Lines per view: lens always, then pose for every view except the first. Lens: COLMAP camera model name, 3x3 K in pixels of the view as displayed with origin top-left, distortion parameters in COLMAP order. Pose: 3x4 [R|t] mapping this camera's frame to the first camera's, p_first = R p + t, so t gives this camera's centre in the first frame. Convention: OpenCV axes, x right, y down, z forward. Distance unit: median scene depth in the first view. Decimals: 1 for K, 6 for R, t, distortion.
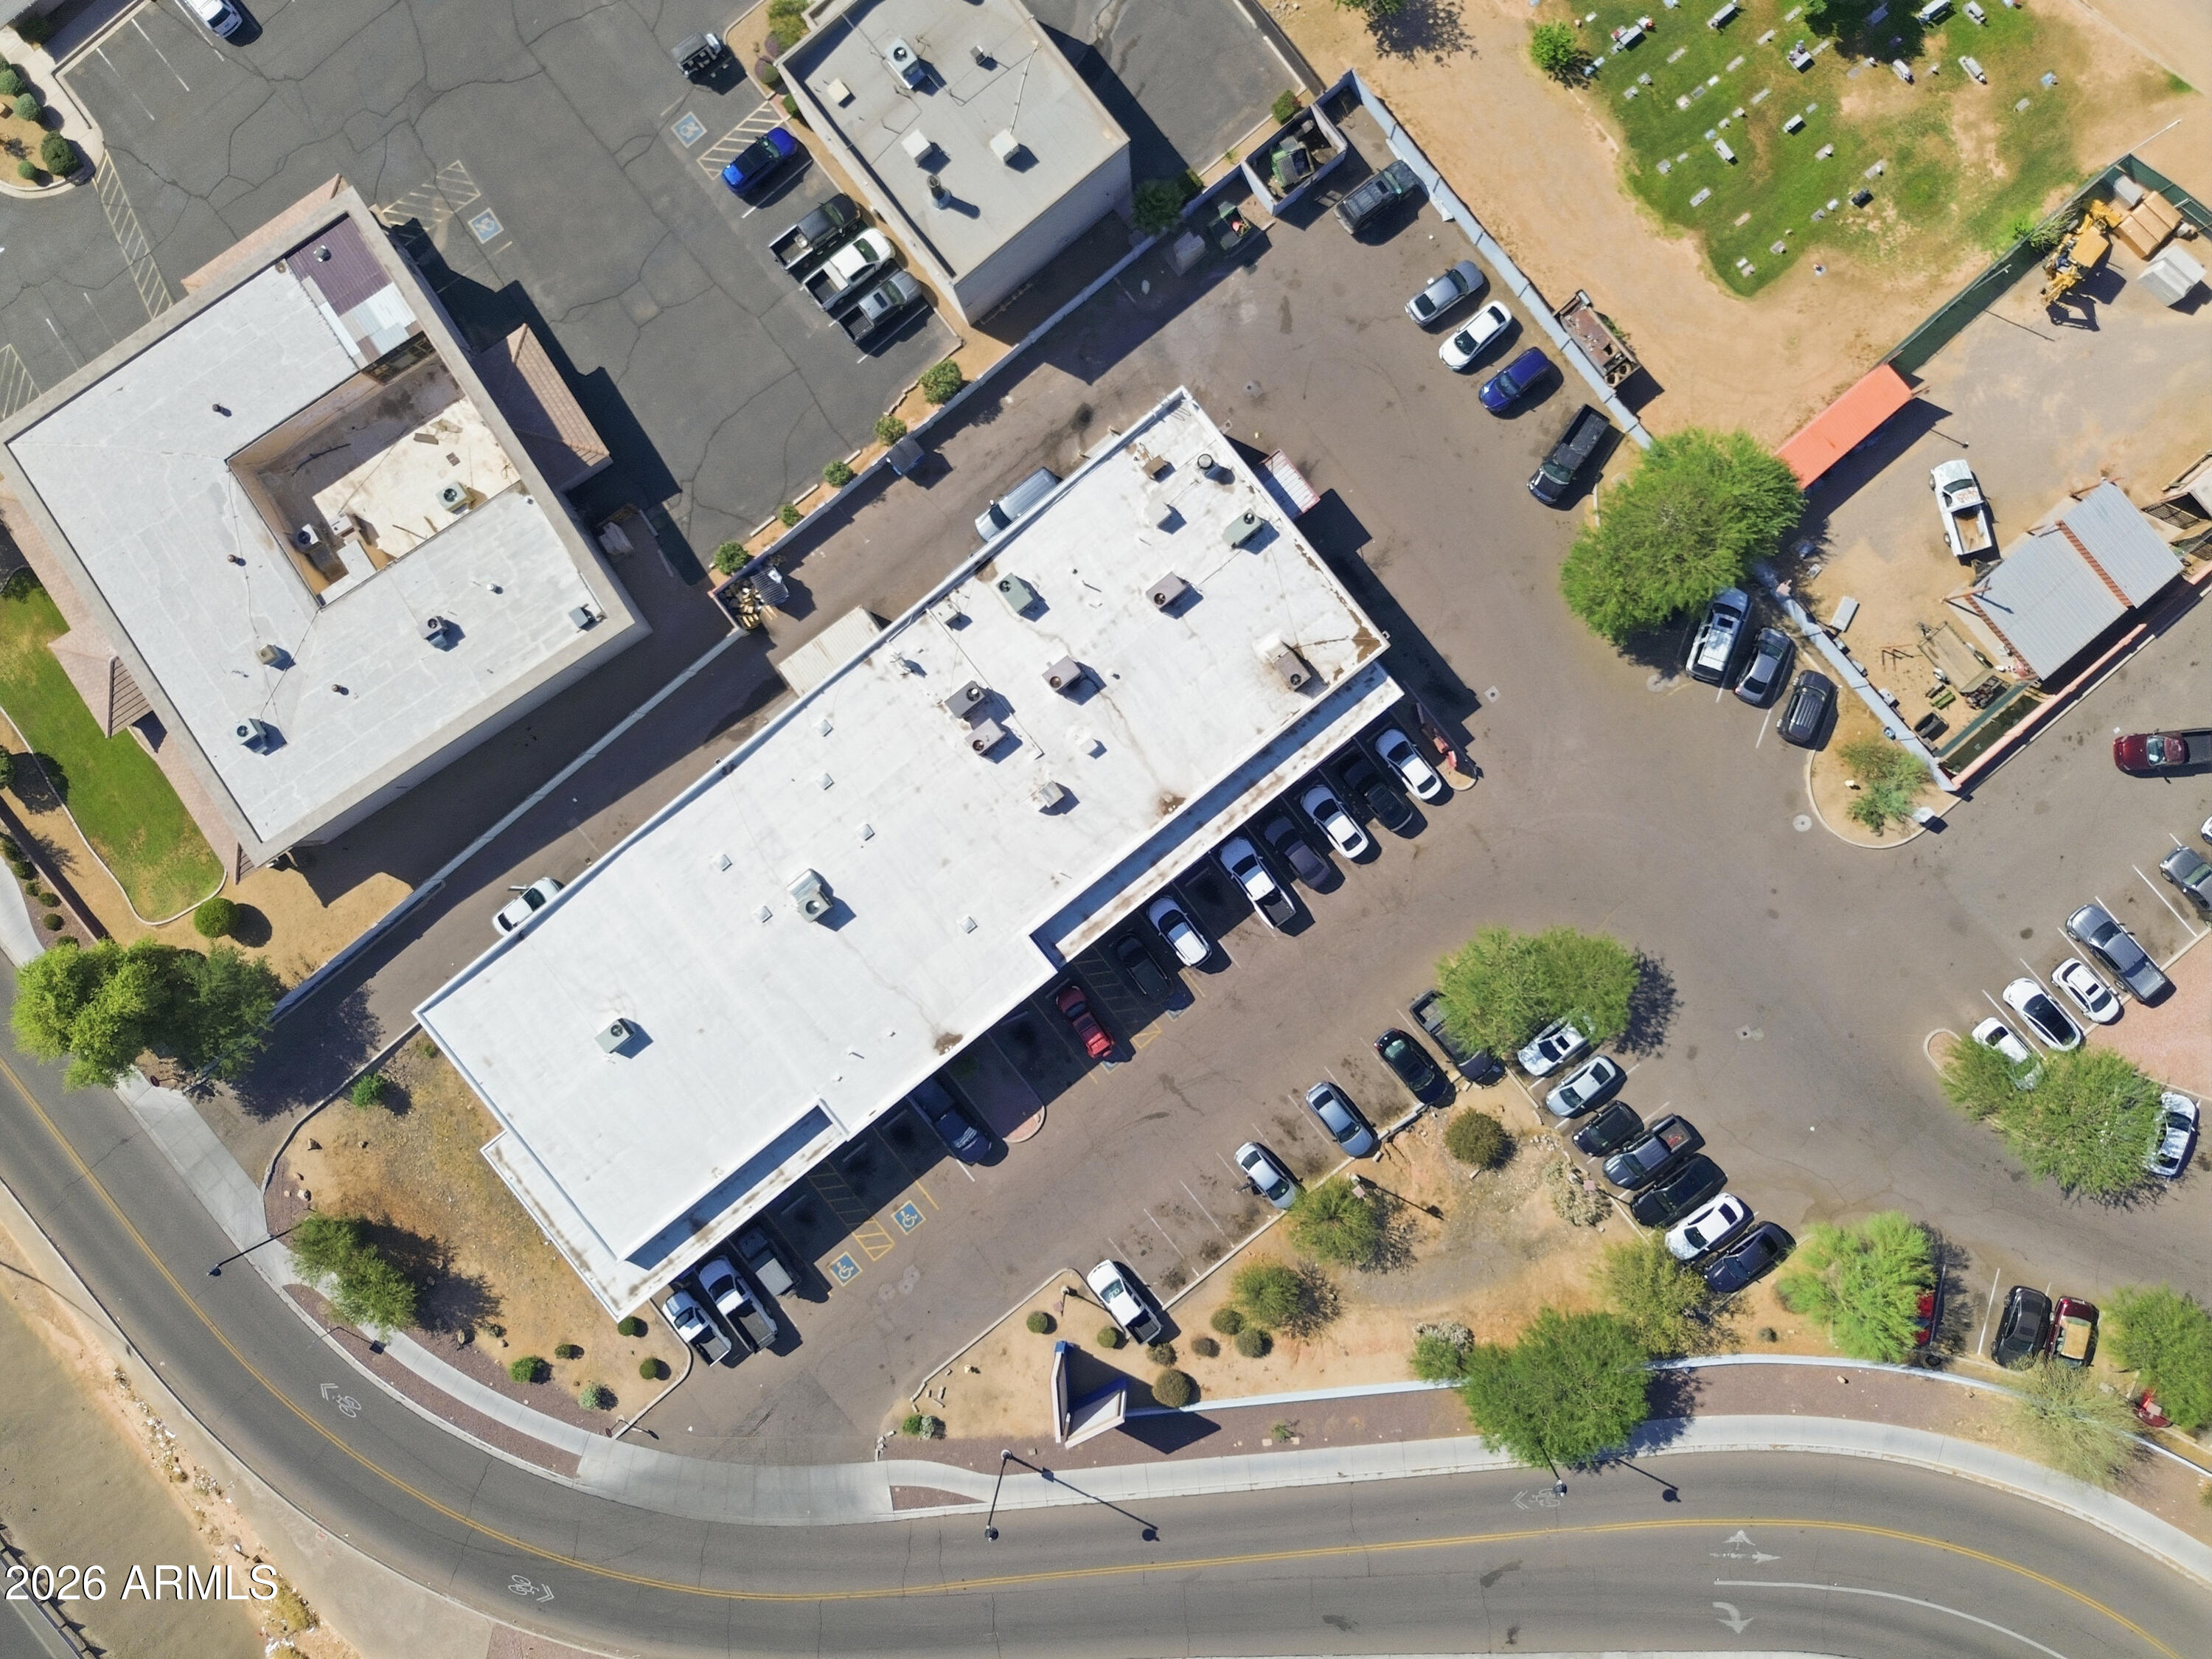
lens RADIAL K [[1556.0, 0, 1106.0], [0, 1556.0, 829.5], [0, 0, 1]] dist [0.131636, -0.198302]
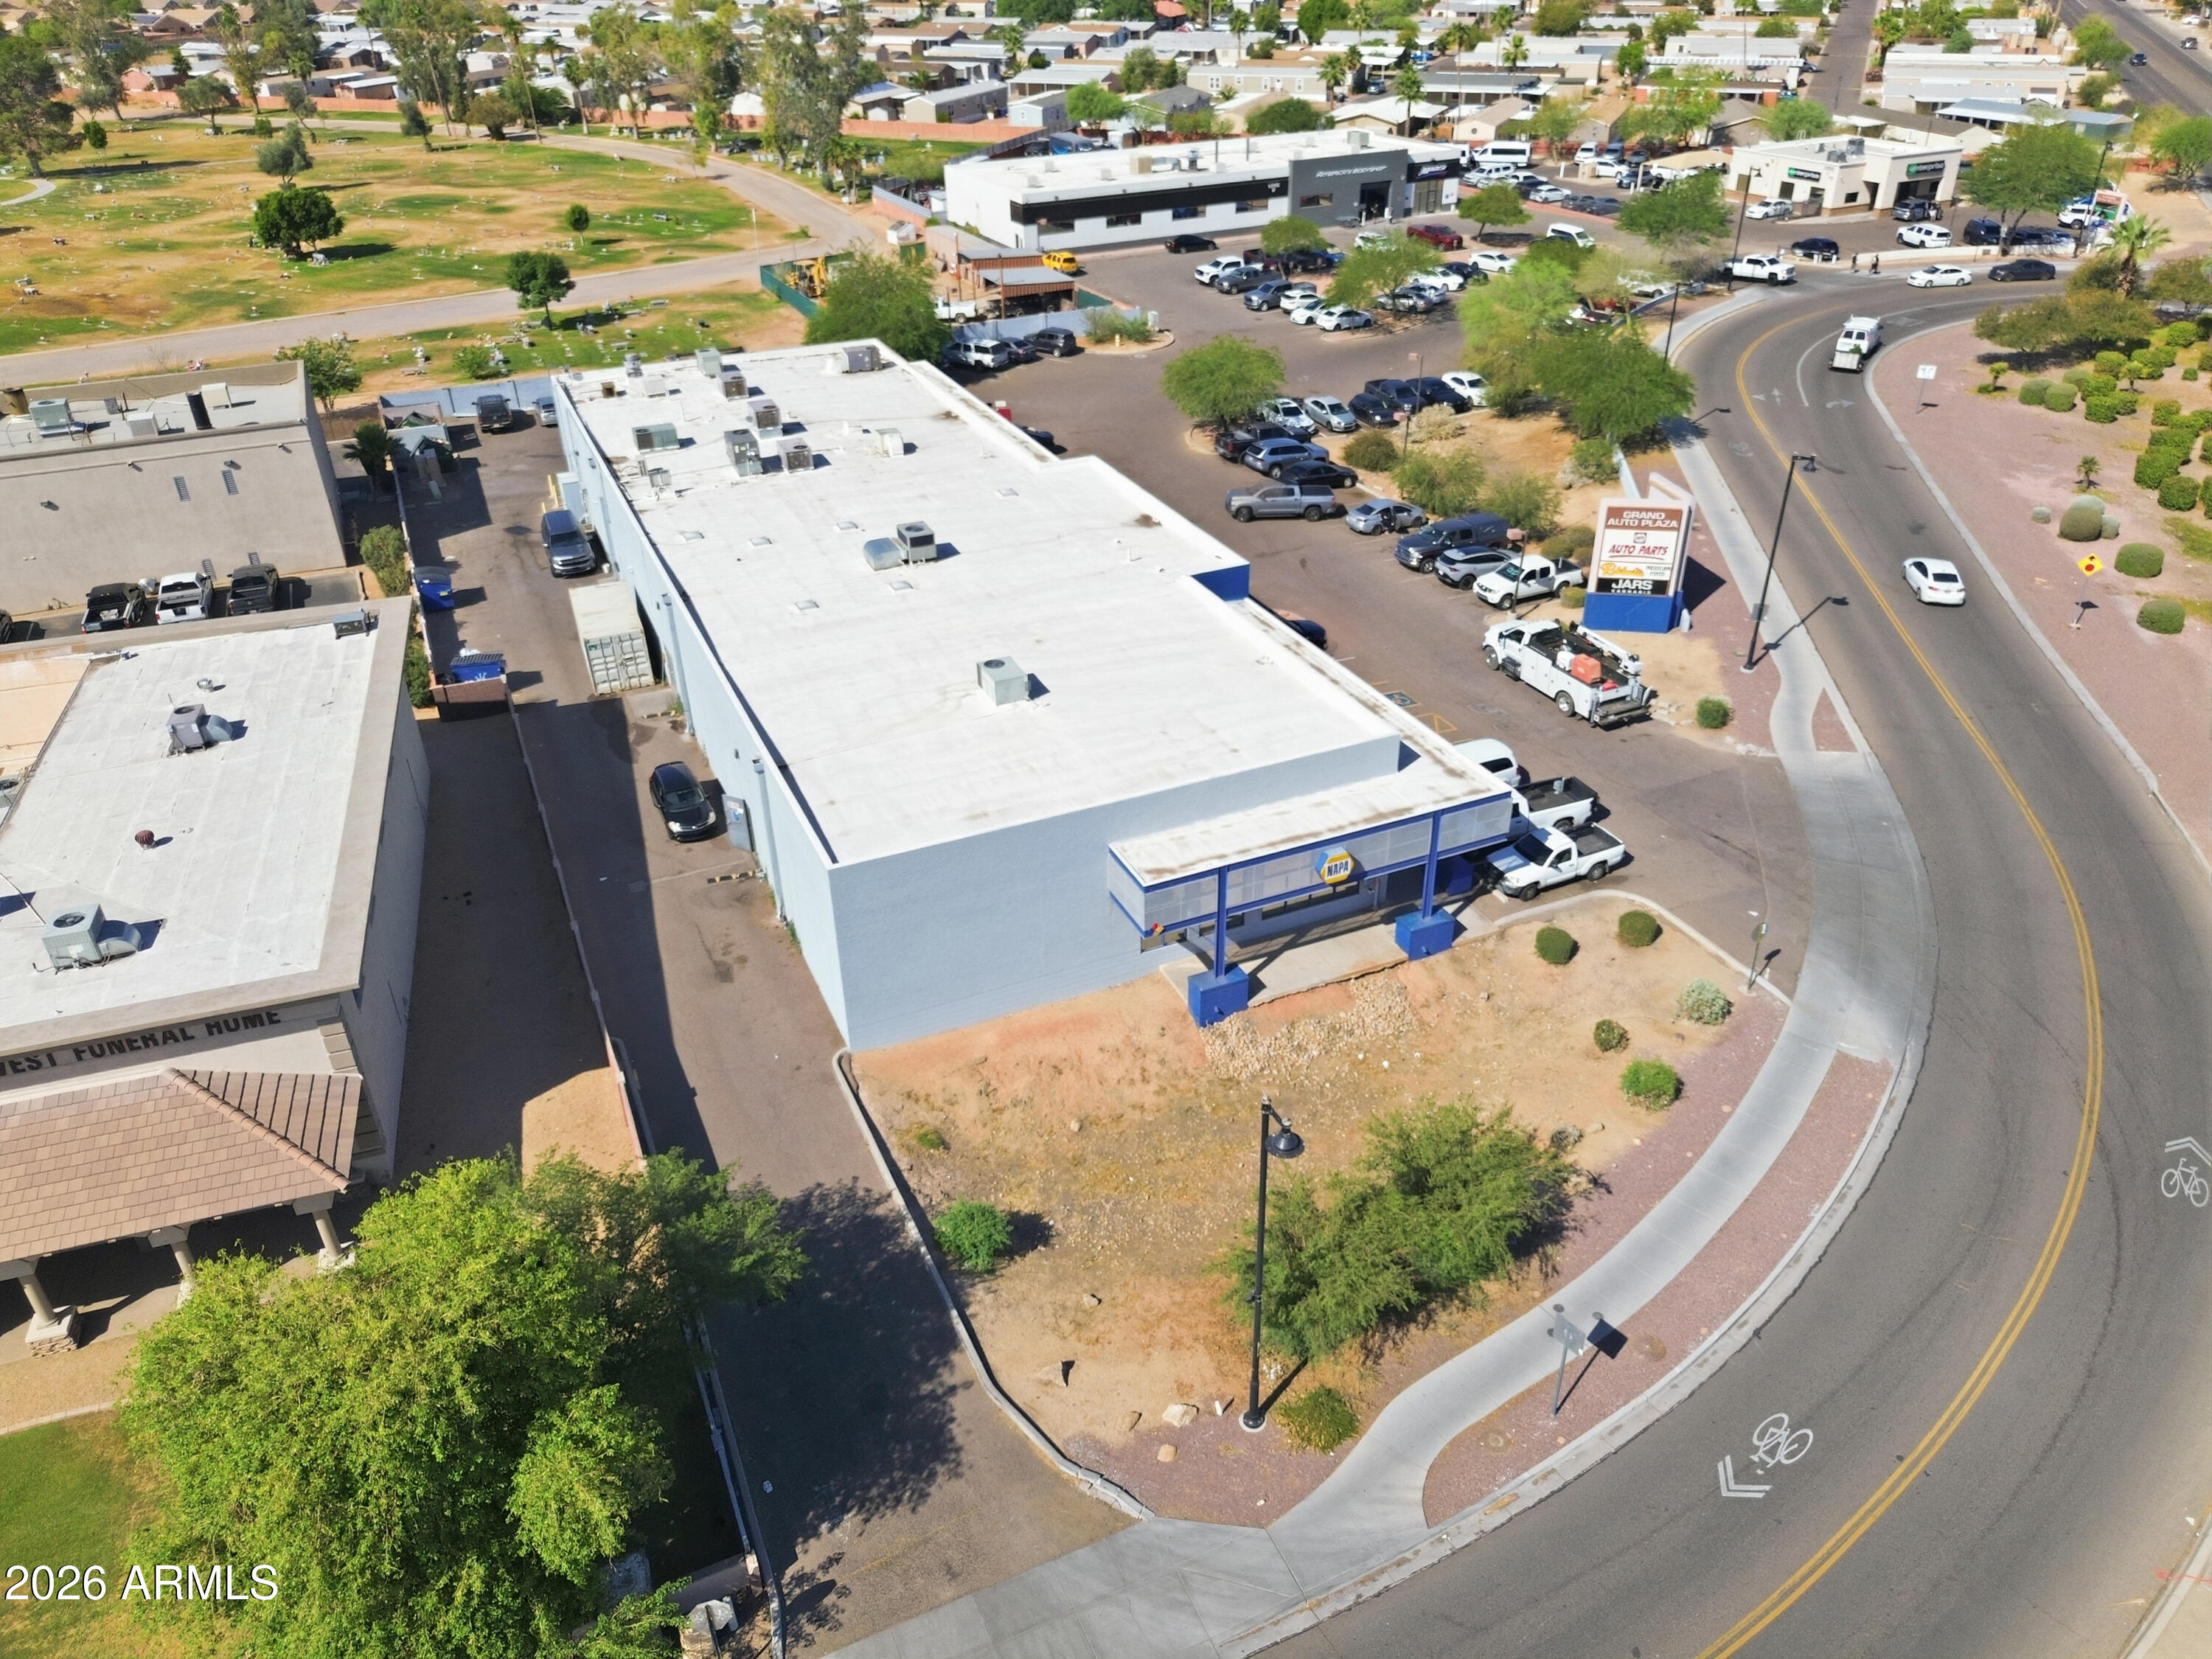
lens RADIAL K [[1570.0, 0, 1106.0], [0, 1570.0, 829.5], [0, 0, 1]] dist [0.052261, -0.052770]
pose [[0.253248, -0.465940, 0.847800, -0.783253], [0.967156, 0.102223, -0.232721, 0.294775], [0.021769, 0.878892, 0.476525, 0.731523]]
